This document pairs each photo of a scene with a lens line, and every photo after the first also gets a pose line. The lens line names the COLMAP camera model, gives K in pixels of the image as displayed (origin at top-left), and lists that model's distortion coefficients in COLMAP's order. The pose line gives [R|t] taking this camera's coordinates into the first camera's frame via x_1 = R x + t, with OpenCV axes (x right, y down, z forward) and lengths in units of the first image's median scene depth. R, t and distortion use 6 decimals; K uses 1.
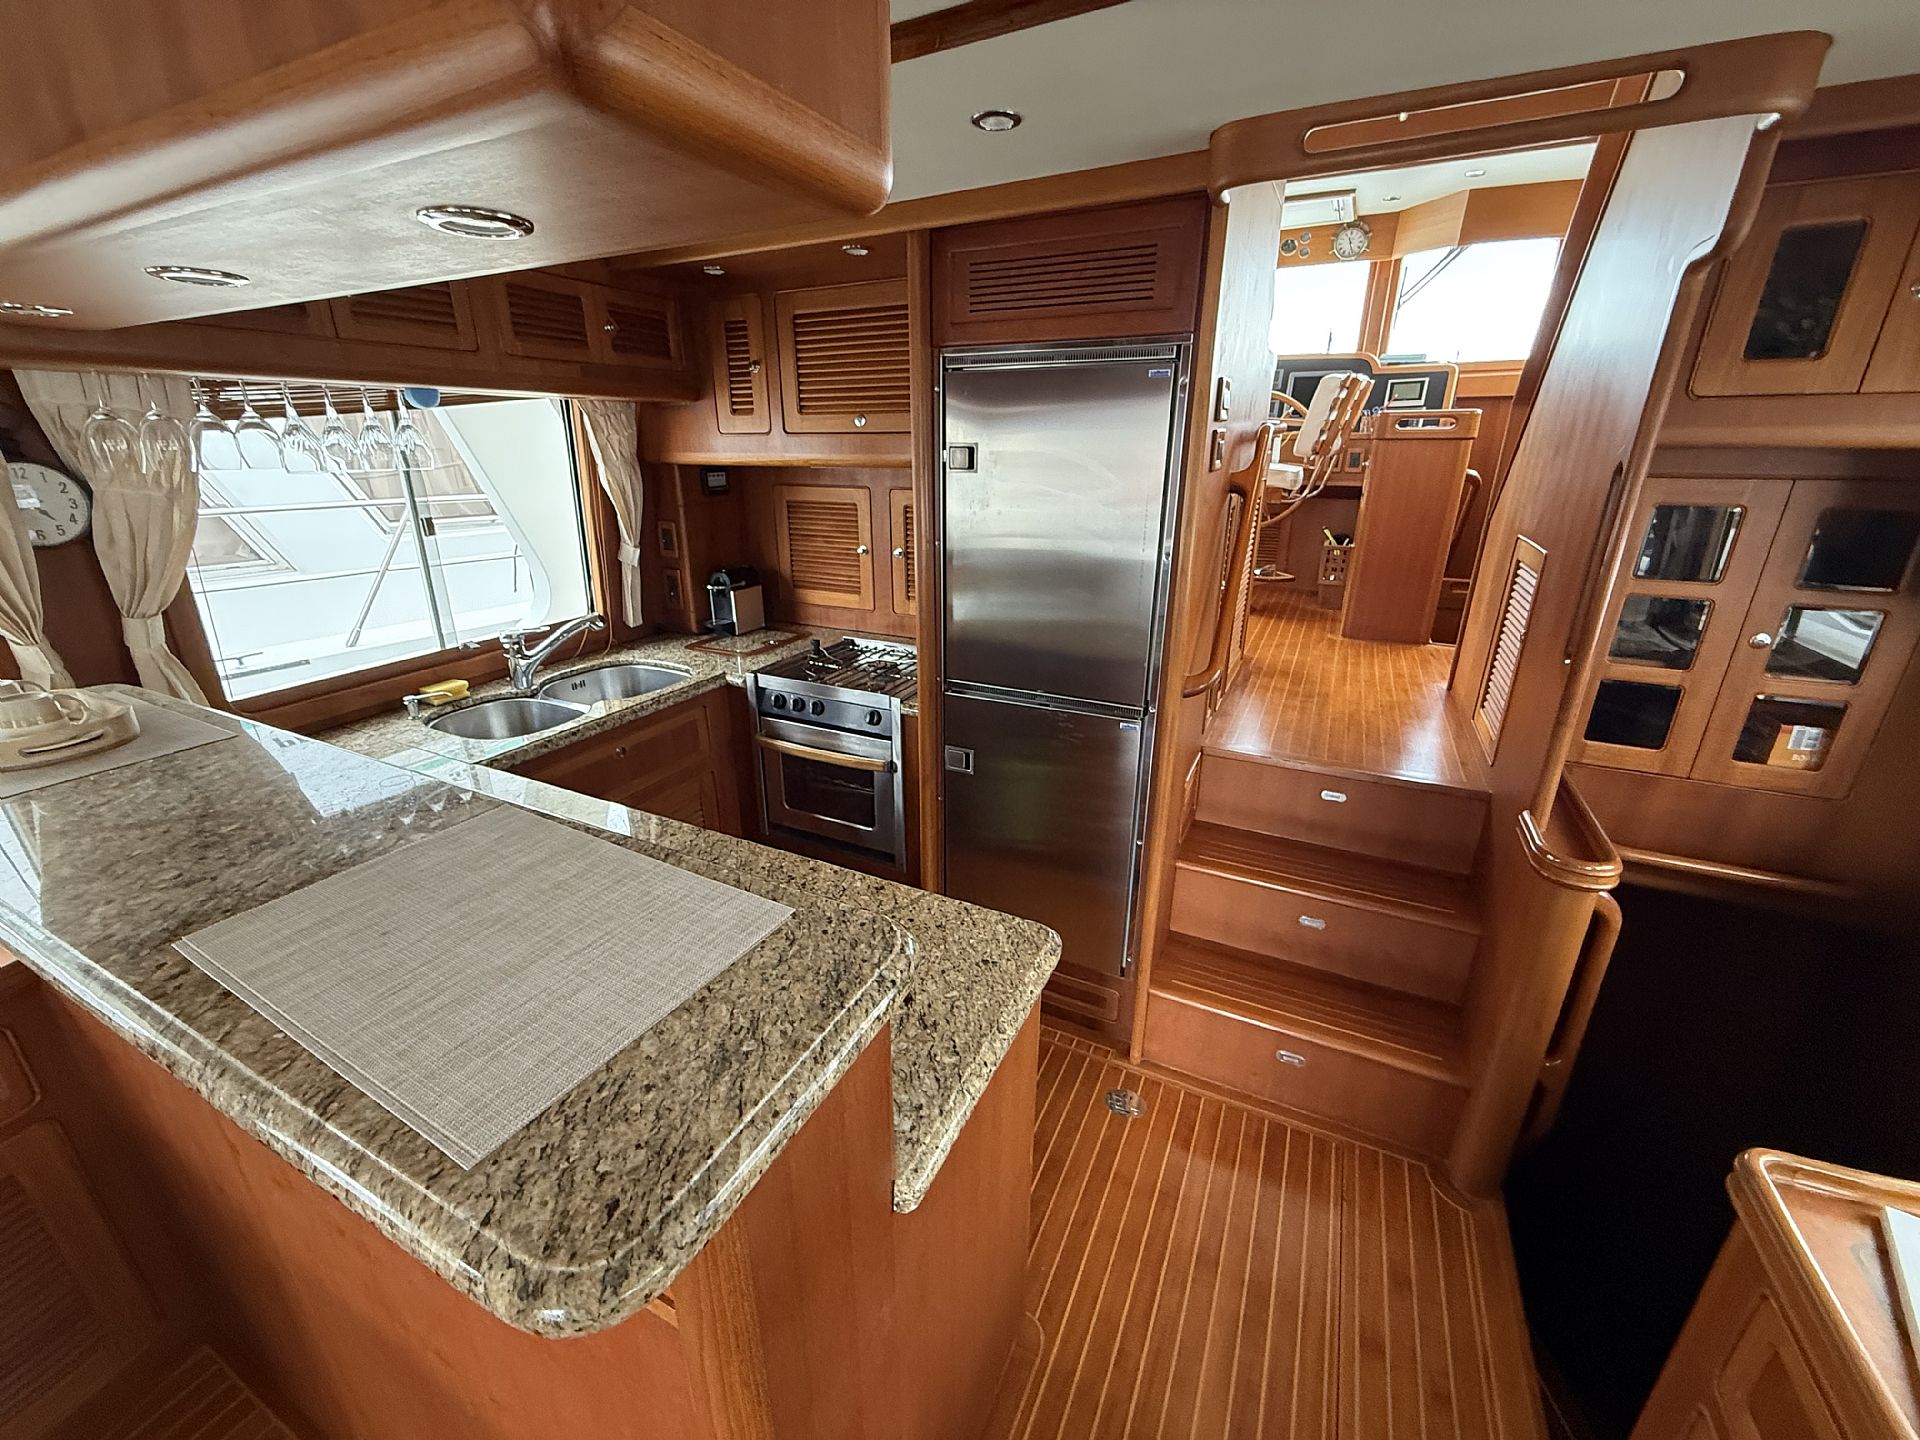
lens RADIAL K [[760.4, 0, 954.0], [0, 760.4, 717.9], [0, 0, 1]] dist [-0.000579, -0.000893]
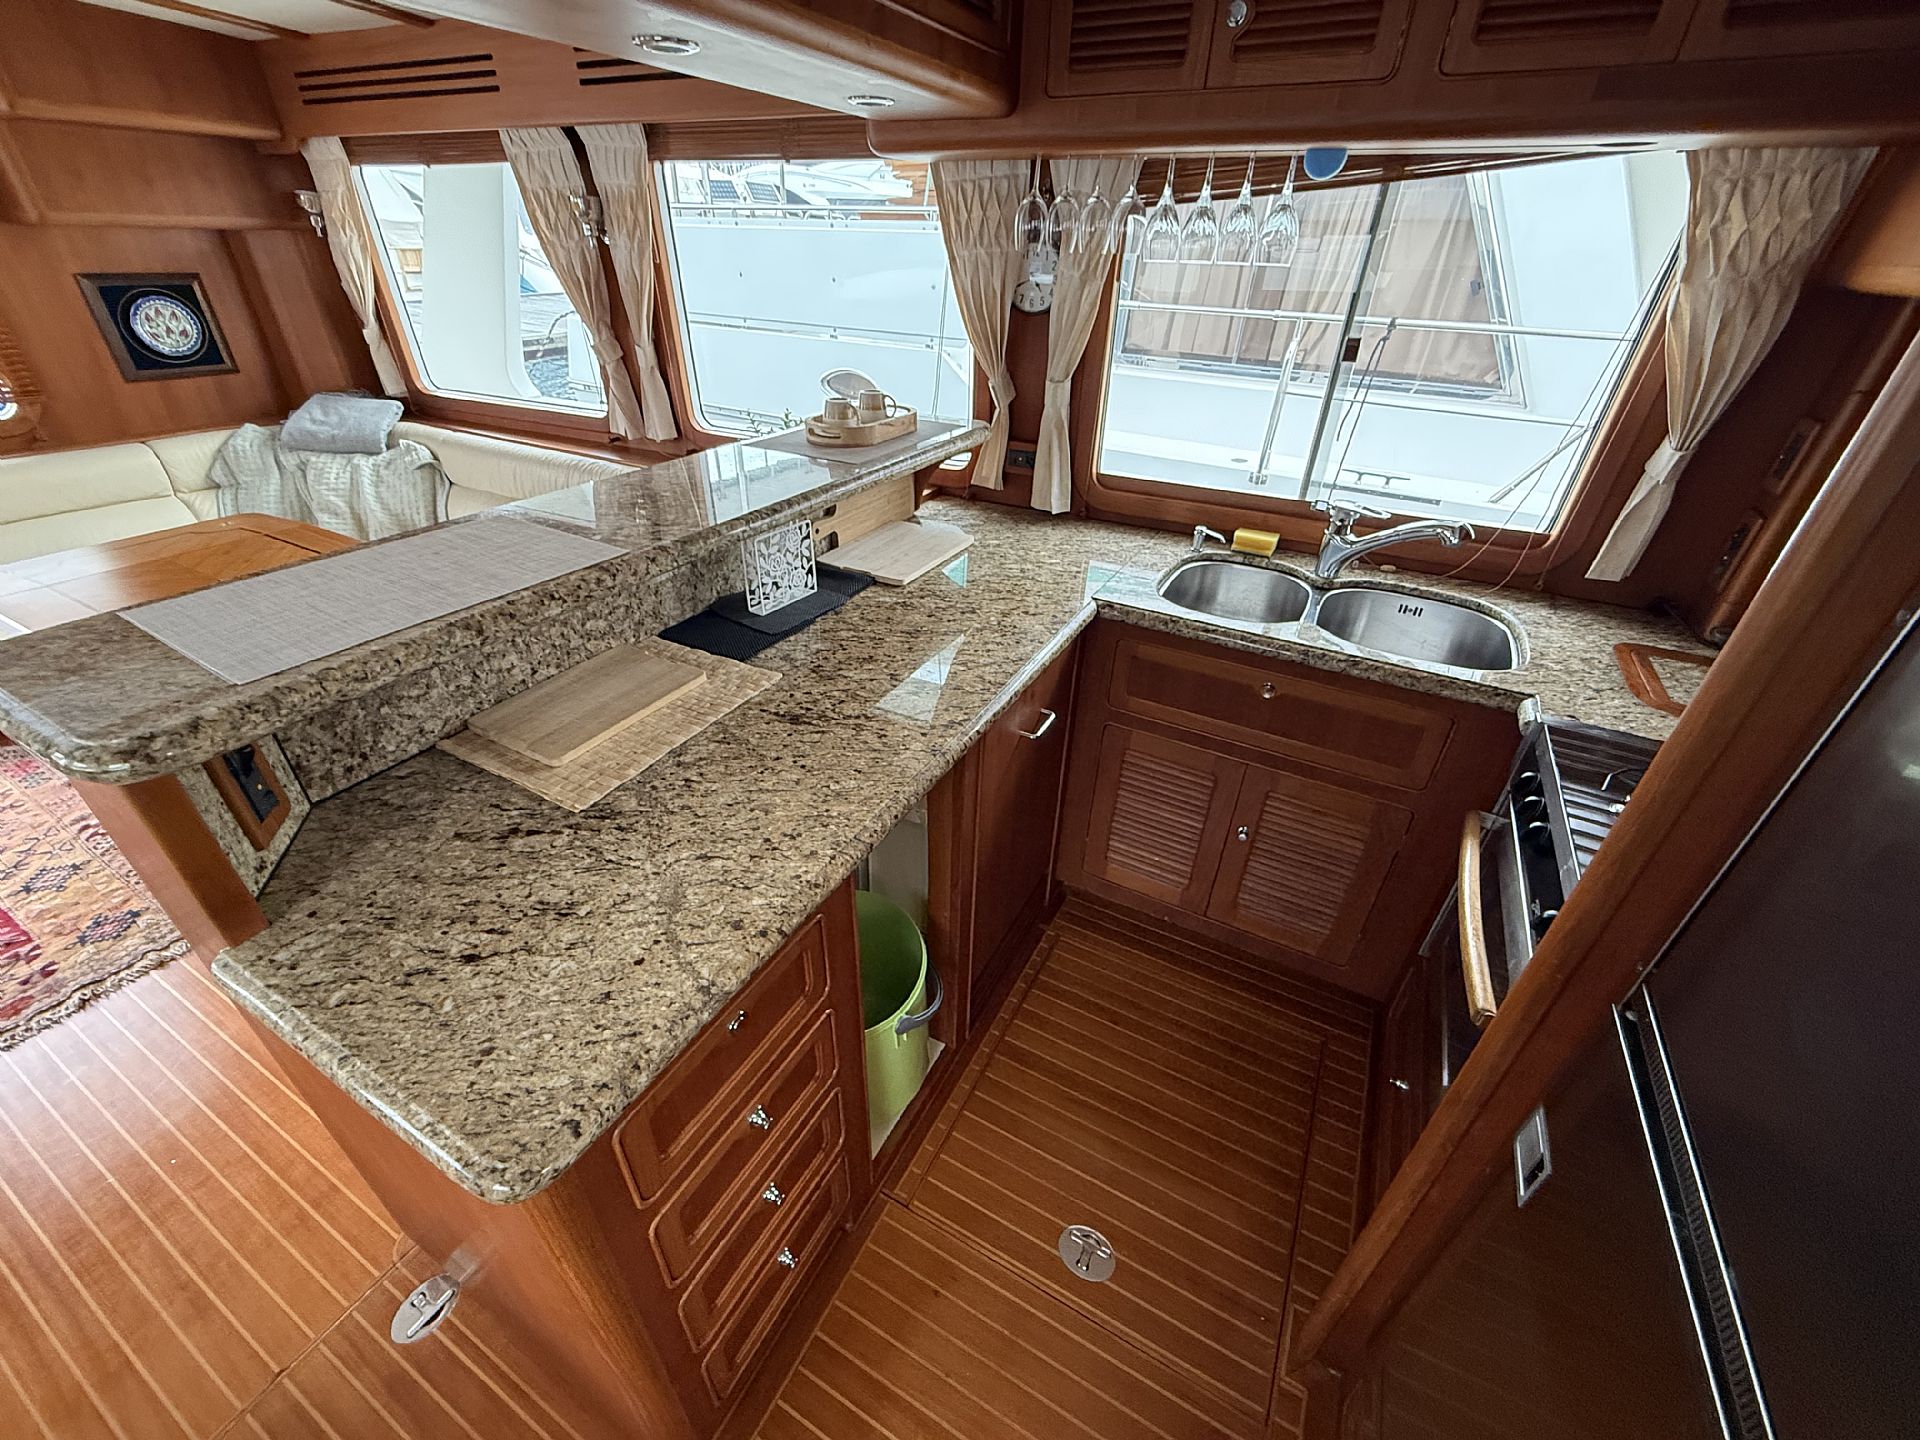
lens RADIAL K [[760.4, 0, 954.0], [0, 760.4, 717.9], [0, 0, 1]] dist [-0.000579, -0.000893]
pose [[-0.038172, 0.528034, -0.848365, 0.217307], [-0.364199, 0.783236, 0.503885, -0.194015], [0.930539, 0.328208, 0.162411, 0.589124]]
